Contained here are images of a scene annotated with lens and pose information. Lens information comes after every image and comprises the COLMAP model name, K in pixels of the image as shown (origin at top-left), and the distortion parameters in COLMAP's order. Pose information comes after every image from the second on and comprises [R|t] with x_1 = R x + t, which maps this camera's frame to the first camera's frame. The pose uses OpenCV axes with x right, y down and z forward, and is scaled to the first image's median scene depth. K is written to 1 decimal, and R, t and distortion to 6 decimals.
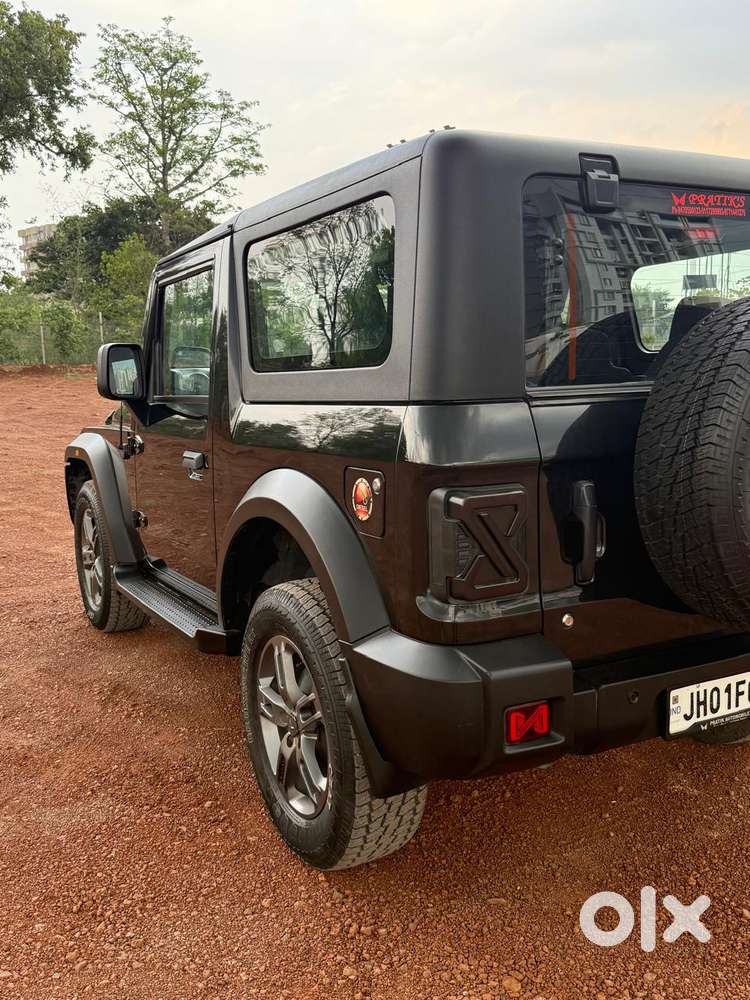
lens RADIAL K [[930.9, 0, 360.0], [0, 930.9, 501.8], [0, 0, 1]] dist [0.123761, -0.230245]
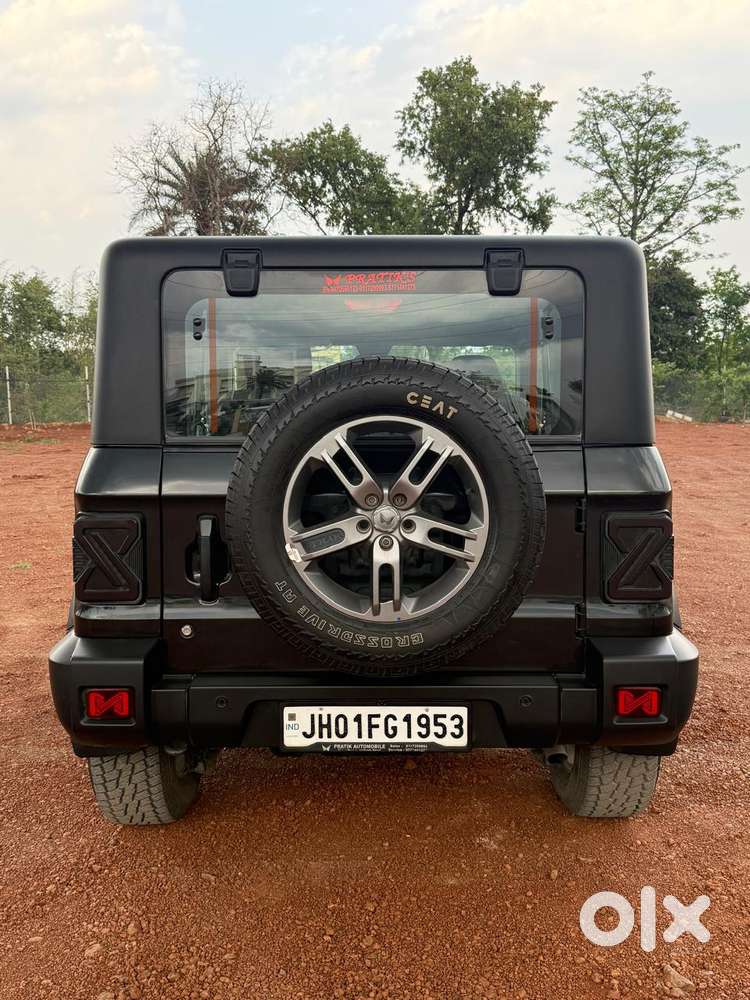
lens RADIAL K [[946.9, 0, 375.0], [0, 946.9, 500.0], [0, 0, 1]] dist [0.168762, -0.346358]
pose [[0.876414, 0.060374, -0.477758, 0.909926], [-0.088018, 0.995480, -0.035665, -0.015818], [0.473446, 0.073308, 0.877767, 0.022029]]
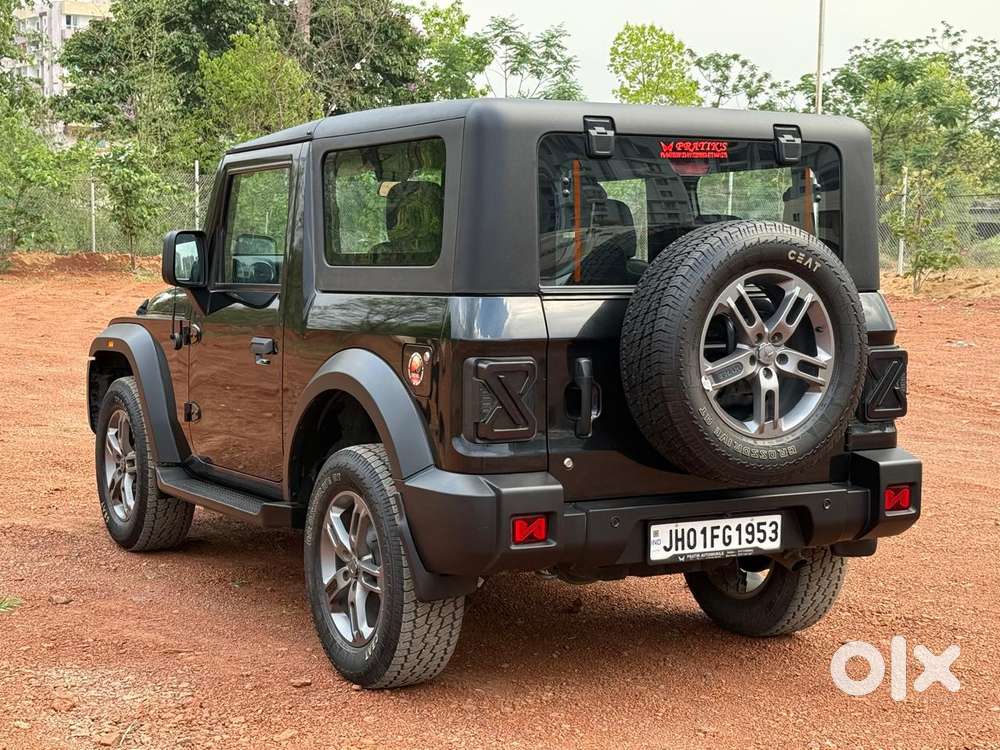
lens RADIAL K [[1753.2, 0, 500.0], [0, 1753.2, 375.0], [0, 0, 1]] dist [0.153027, -0.317875]
pose [[0.999349, 0.031278, 0.017978, 0.070361], [-0.030002, 0.997280, -0.067319, 0.155130], [-0.020034, 0.066736, 0.997570, -1.322198]]
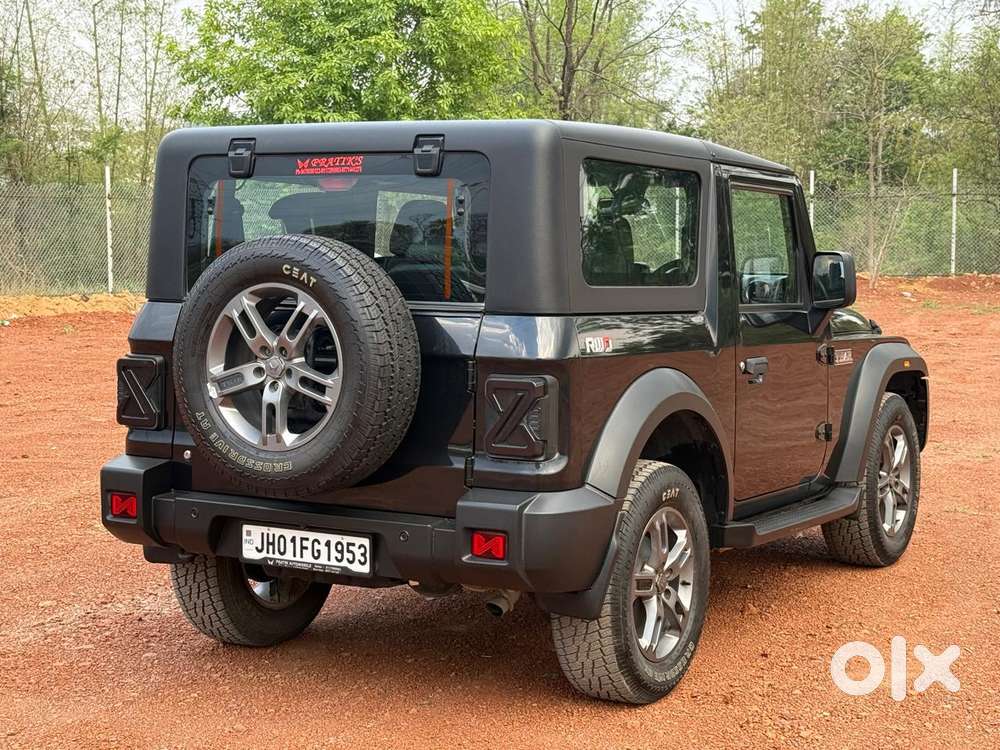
lens RADIAL K [[1753.2, 0, 500.0], [0, 1753.2, 375.0], [0, 0, 1]] dist [0.153027, -0.317875]
pose [[0.519923, 0.095245, -0.848887, 2.503023], [-0.148798, 0.988670, 0.019794, -0.109443], [0.841154, 0.116021, 0.528204, -0.044298]]
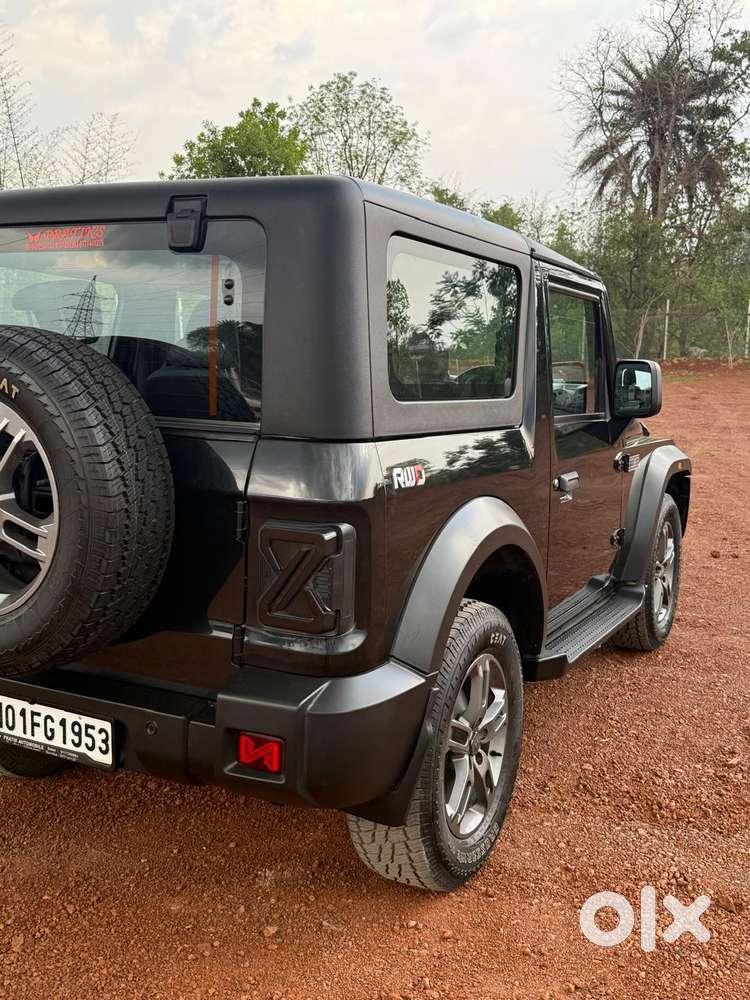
lens RADIAL K [[1036.1, 0, 394.8], [0, 1036.1, 504.2], [0, 0, 1]] dist [0.058119, -0.126274]
pose [[0.572601, 0.160740, -0.803922, 1.472146], [-0.162624, 0.983375, 0.080791, -0.177849], [0.803543, 0.084476, 0.589222, 0.634565]]
